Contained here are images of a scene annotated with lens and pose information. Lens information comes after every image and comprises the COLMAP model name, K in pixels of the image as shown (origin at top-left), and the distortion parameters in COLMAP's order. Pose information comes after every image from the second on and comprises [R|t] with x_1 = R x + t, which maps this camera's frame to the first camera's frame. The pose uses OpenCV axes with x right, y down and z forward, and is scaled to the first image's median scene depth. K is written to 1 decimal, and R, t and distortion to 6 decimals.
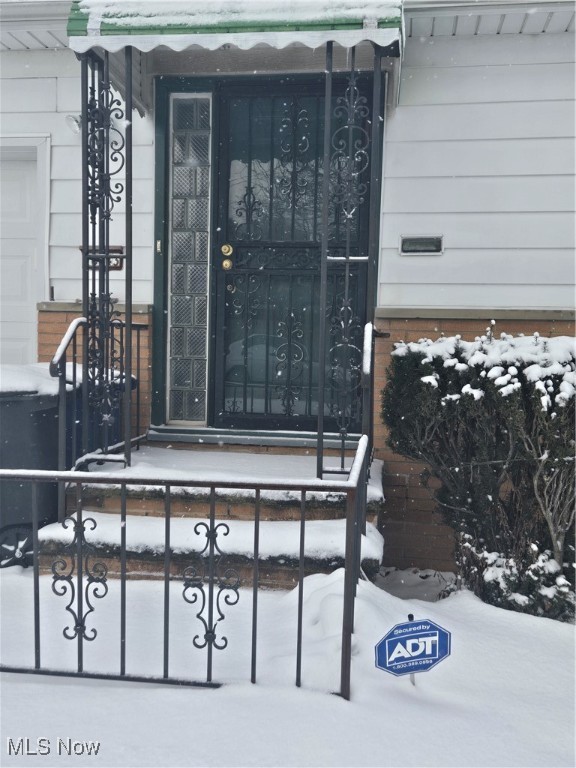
lens RADIAL K [[811.5, 0, 286.3], [0, 811.5, 387.5], [0, 0, 1]] dist [0.068766, 0.000000]
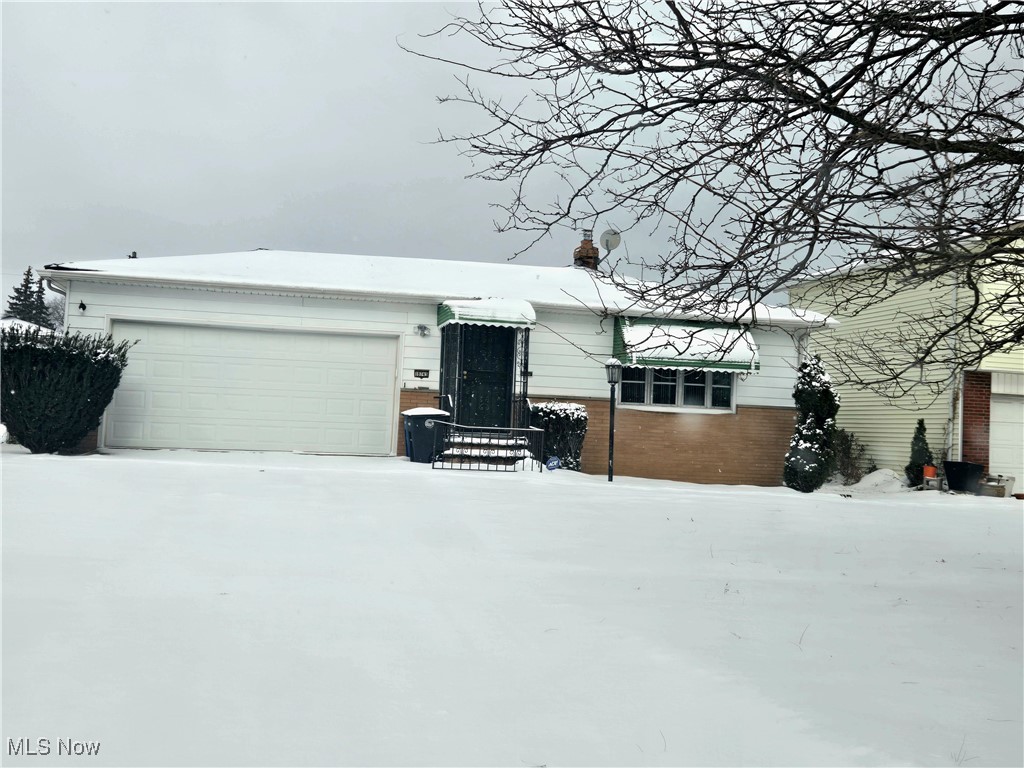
lens RADIAL K [[1082.0, 0, 512.1], [0, 1082.0, 383.0], [0, 0, 1]] dist [0.068766, 0.000000]
pose [[0.918568, 0.023968, 0.394534, -1.987708], [0.004965, 0.997381, -0.072151, 0.216244], [-0.395231, 0.068235, 0.916044, -3.662237]]
